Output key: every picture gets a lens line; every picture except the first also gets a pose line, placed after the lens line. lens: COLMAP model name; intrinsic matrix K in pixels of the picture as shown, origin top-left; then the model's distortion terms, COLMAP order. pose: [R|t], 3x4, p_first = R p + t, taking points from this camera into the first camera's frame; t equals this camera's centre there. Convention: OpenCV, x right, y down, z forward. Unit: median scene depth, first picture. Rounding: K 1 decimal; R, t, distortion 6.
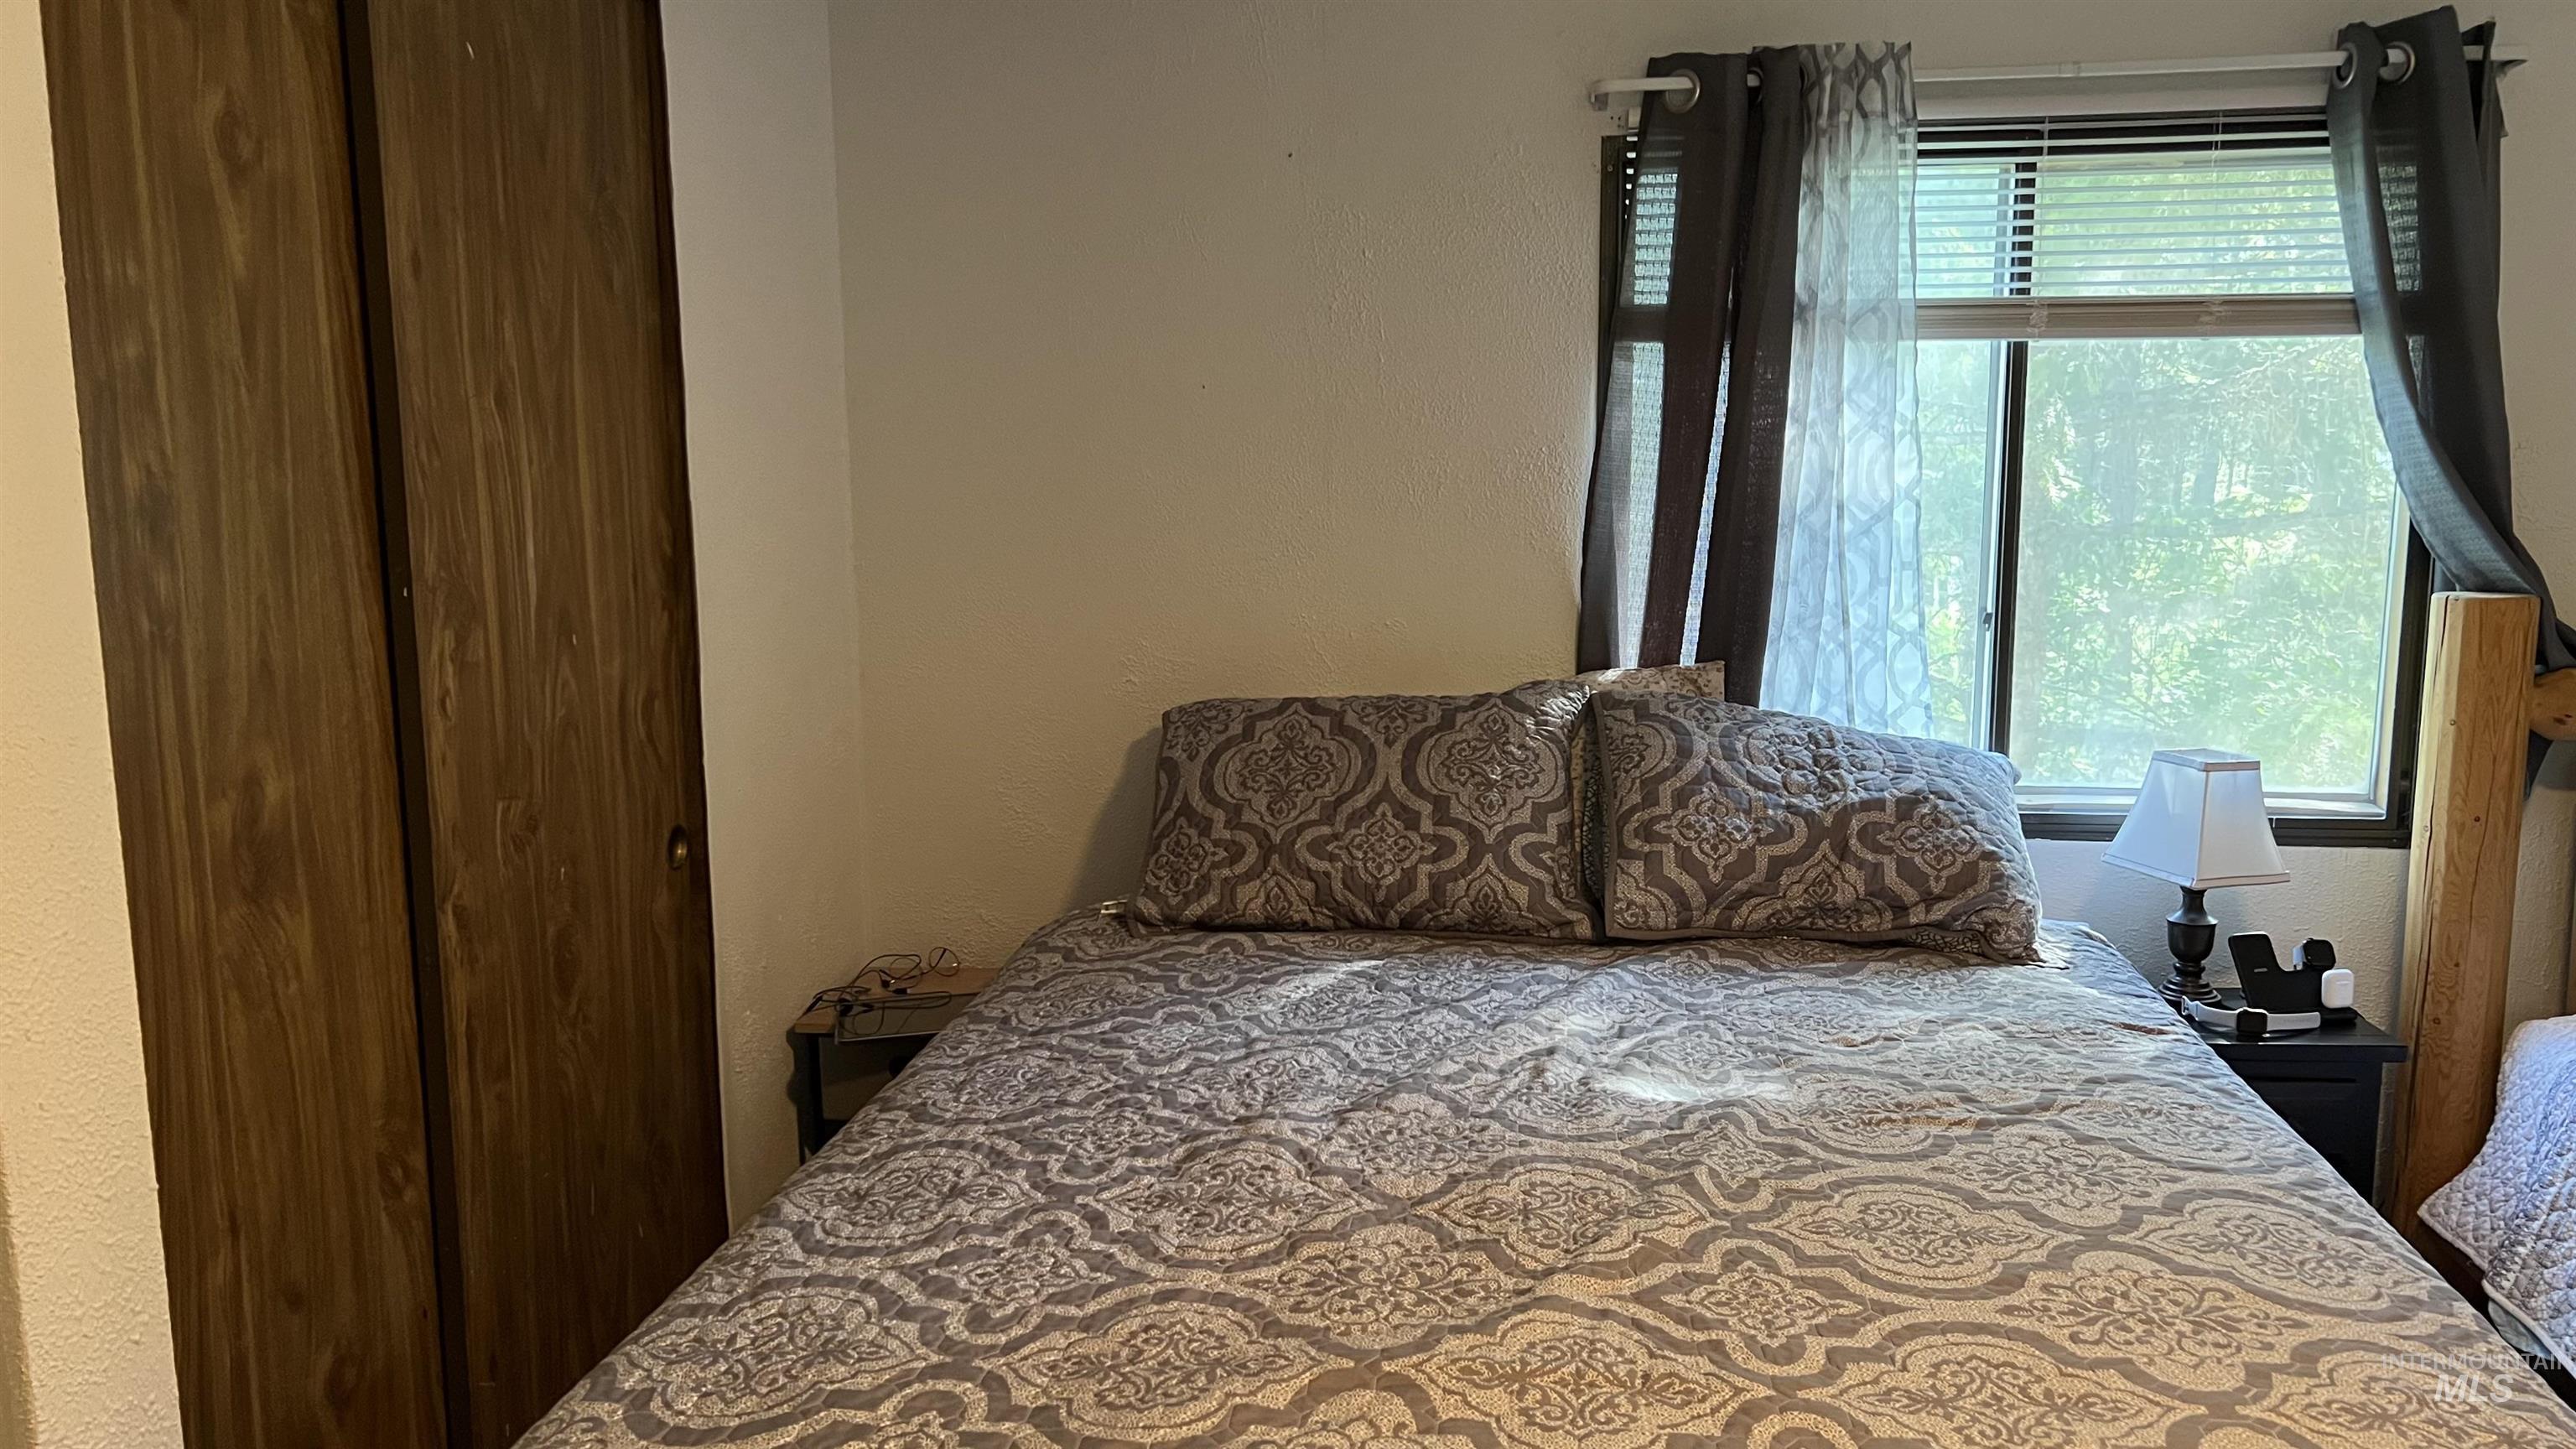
lens RADIAL K [[1915.7, 0, 1327.8], [0, 1915.7, 734.1], [0, 0, 1]] dist [0.049228, -0.051550]
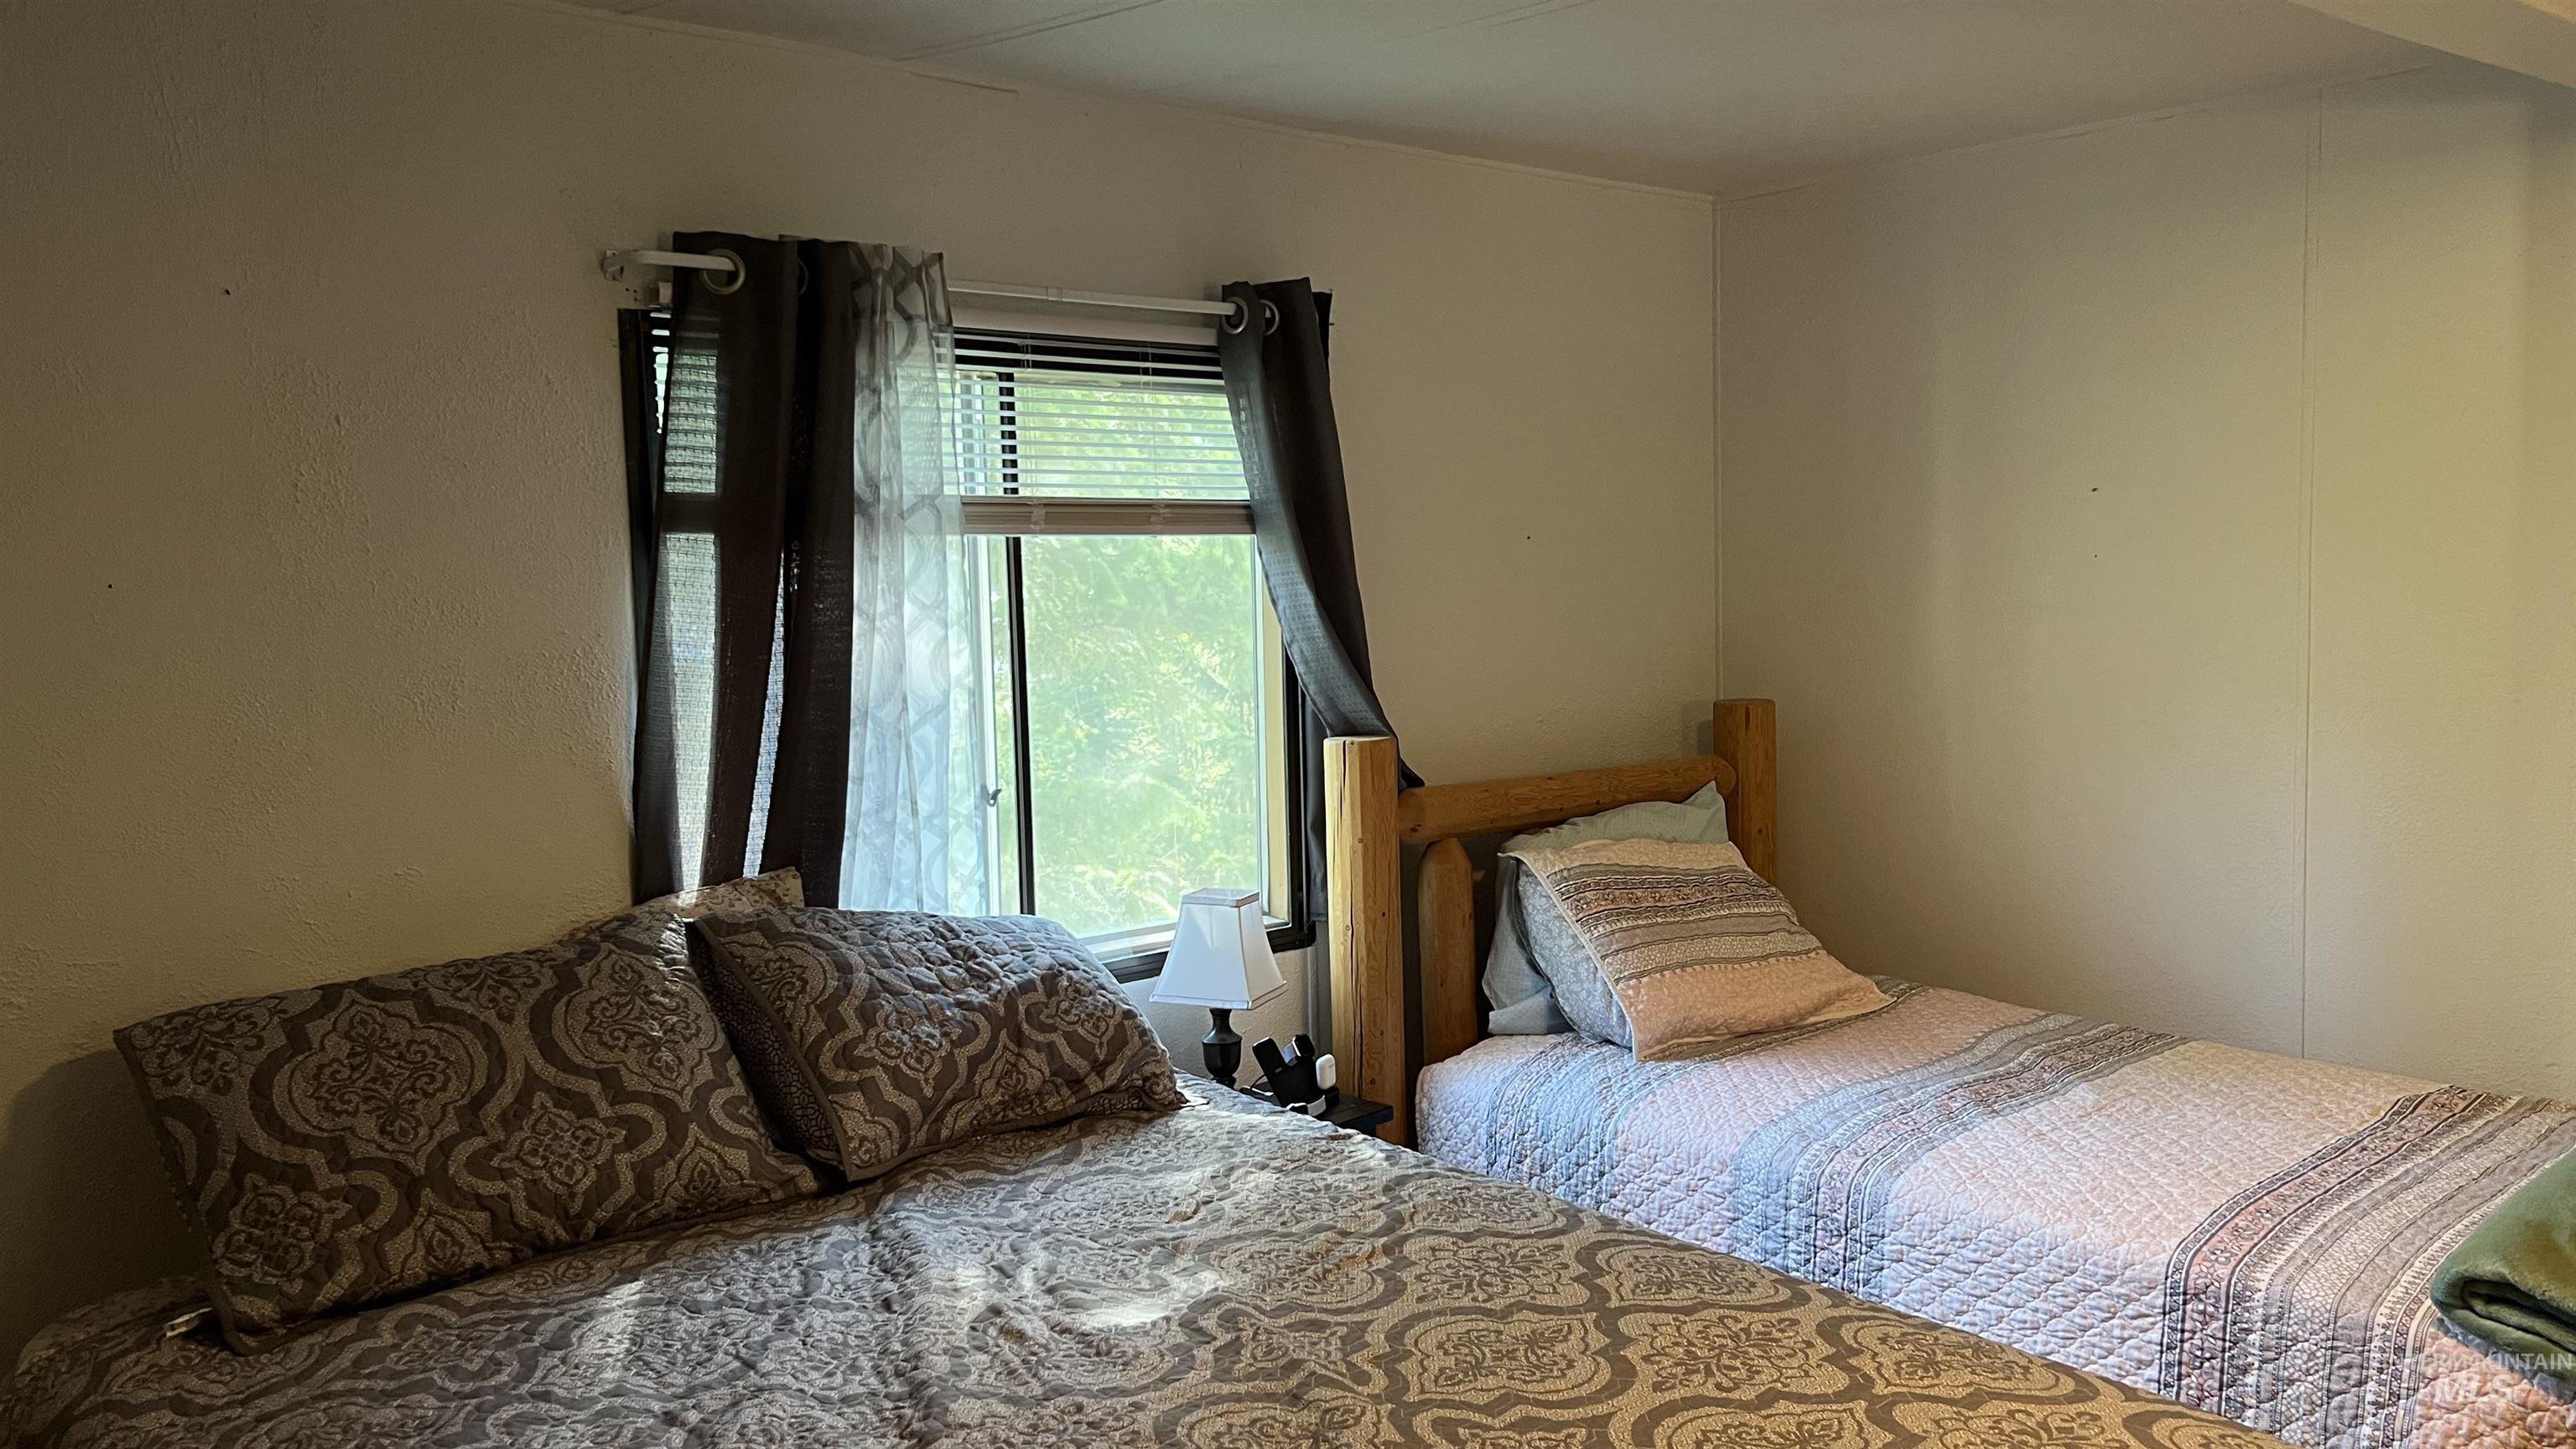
lens RADIAL K [[1919.4, 0, 1288.0], [0, 1919.4, 724.5], [0, 0, 1]] dist [0.103322, -0.140697]
pose [[0.658665, -0.071267, 0.749054, -0.384262], [0.134281, 0.990657, -0.023824, -0.058652], [-0.740357, 0.116276, 0.662081, 0.207903]]
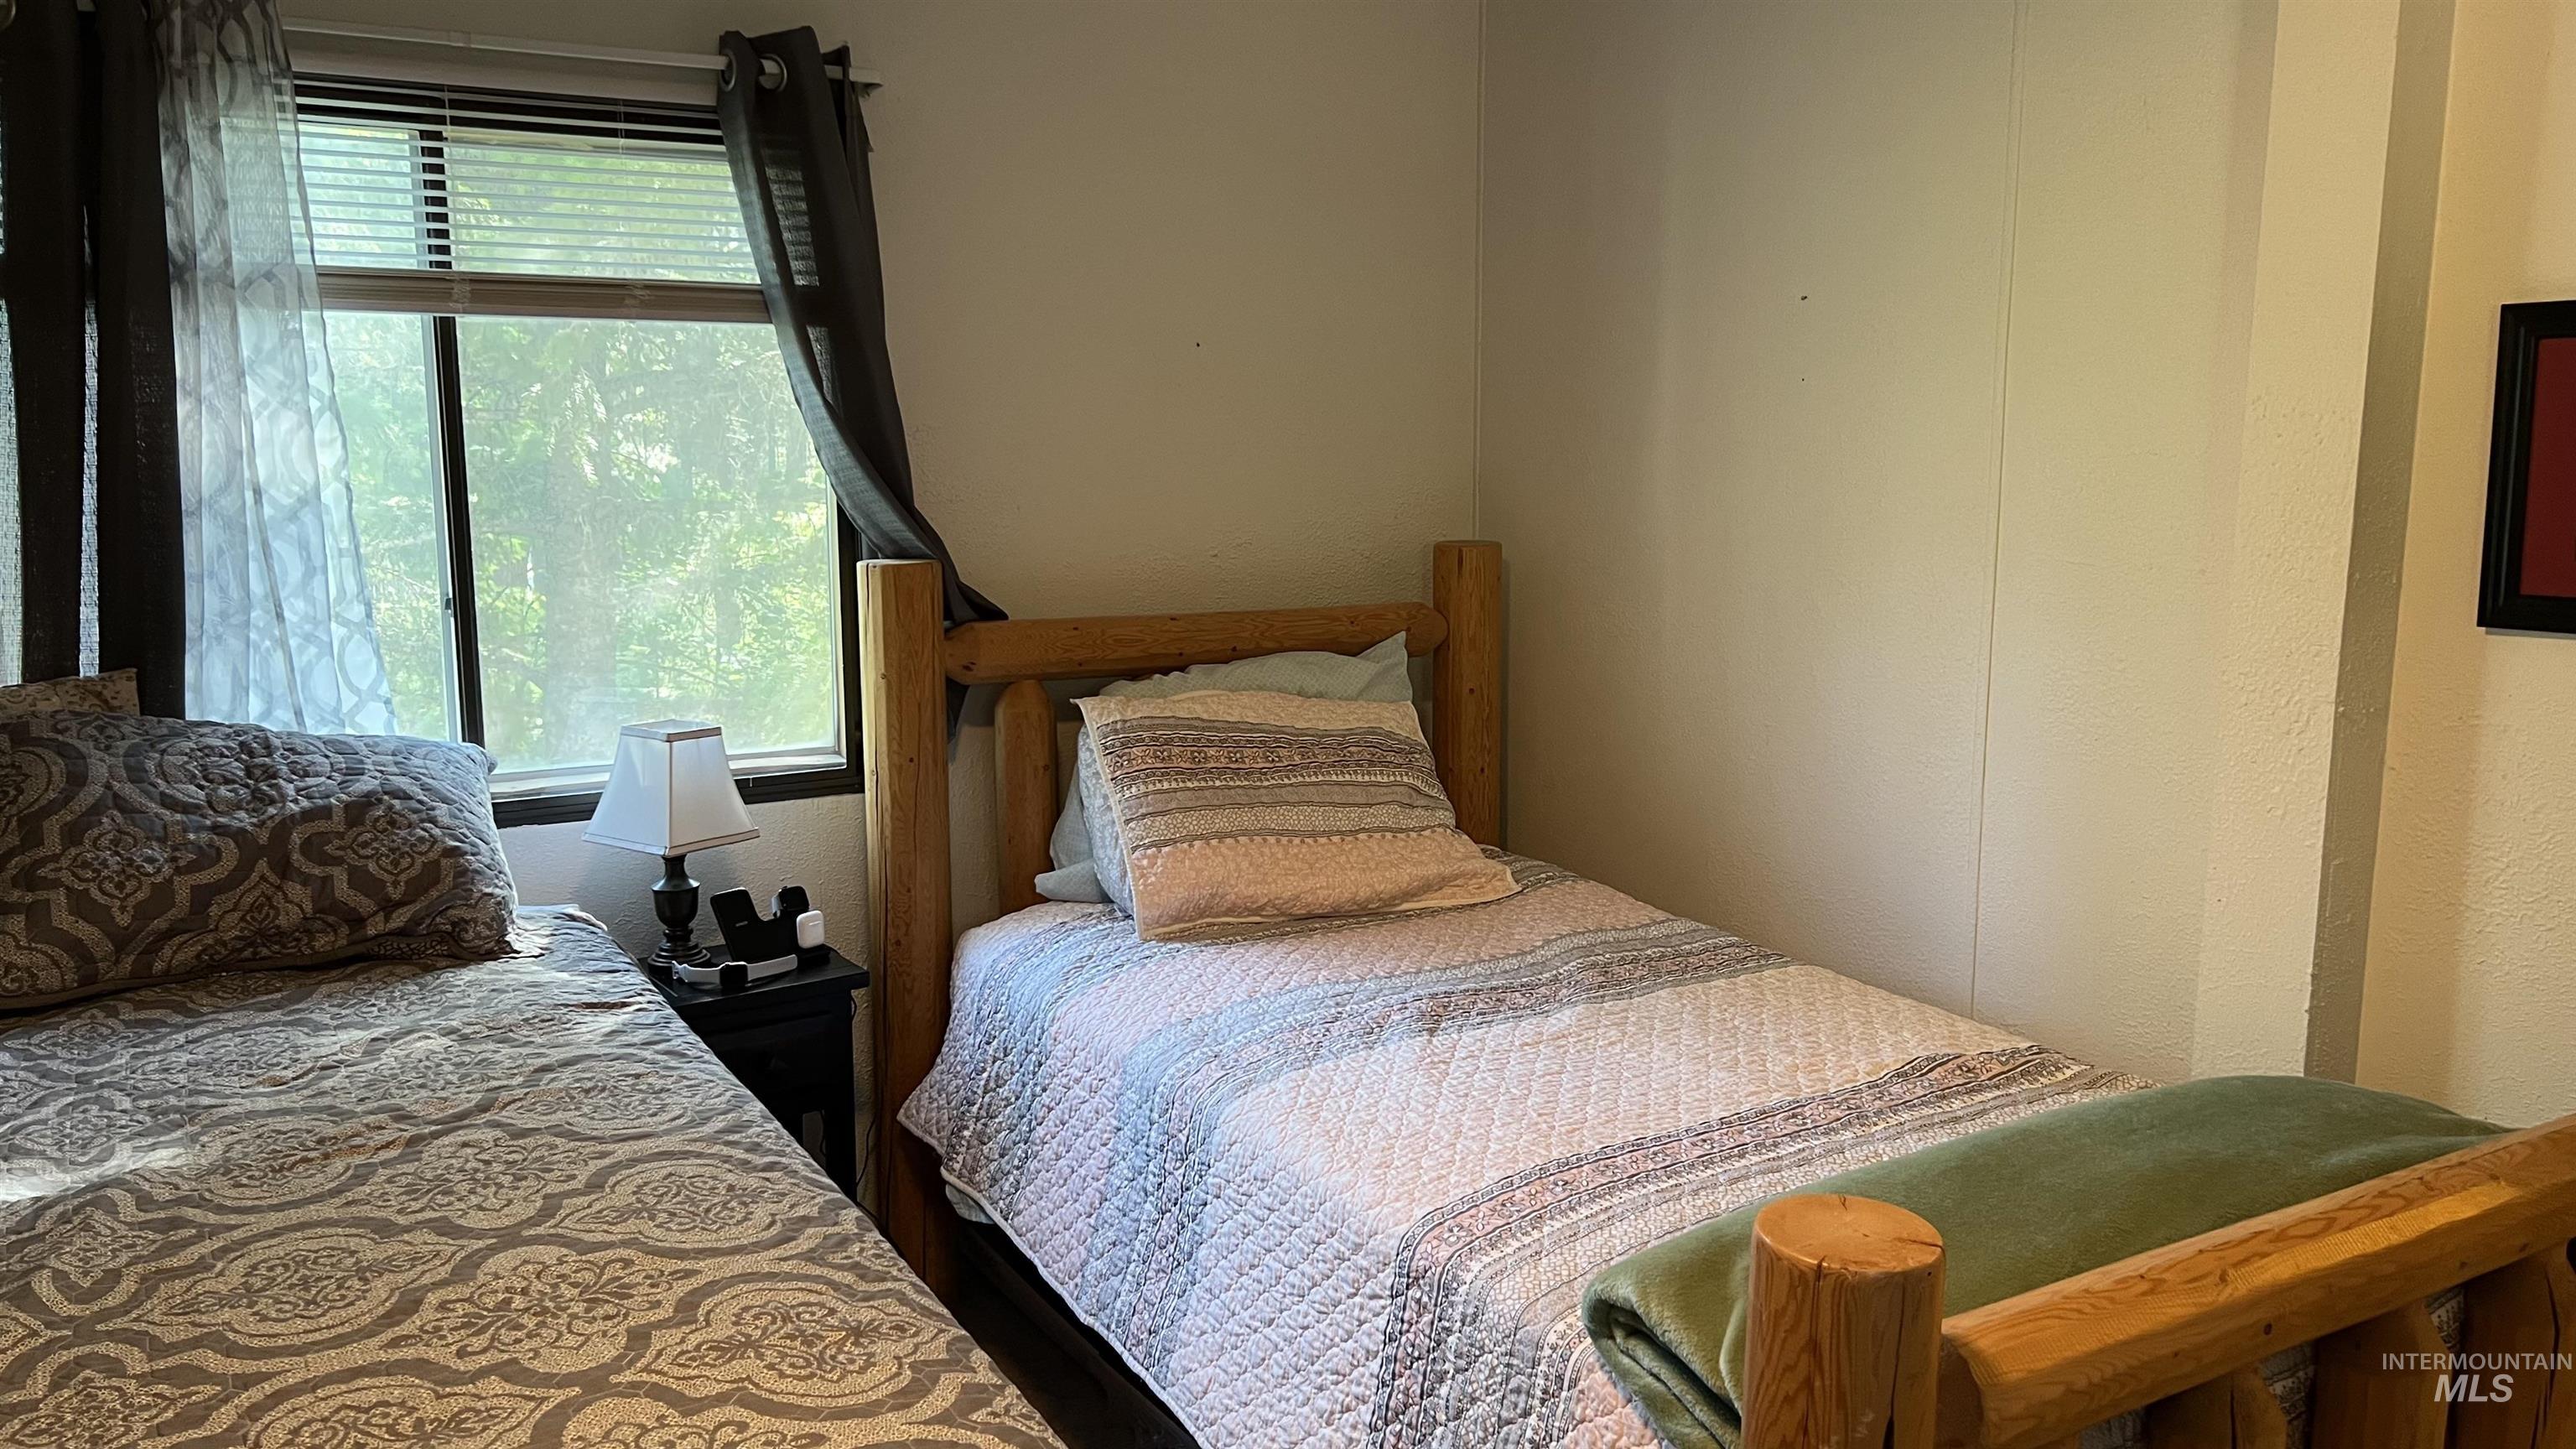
lens RADIAL K [[1908.0, 0, 1280.9], [0, 1908.0, 710.3], [0, 0, 1]] dist [0.055601, -0.069516]
pose [[0.785340, -0.088497, 0.612706, 0.086335], [0.088577, 0.995609, 0.030269, 0.000467], [-0.612695, 0.030500, 0.789731, -0.011084]]
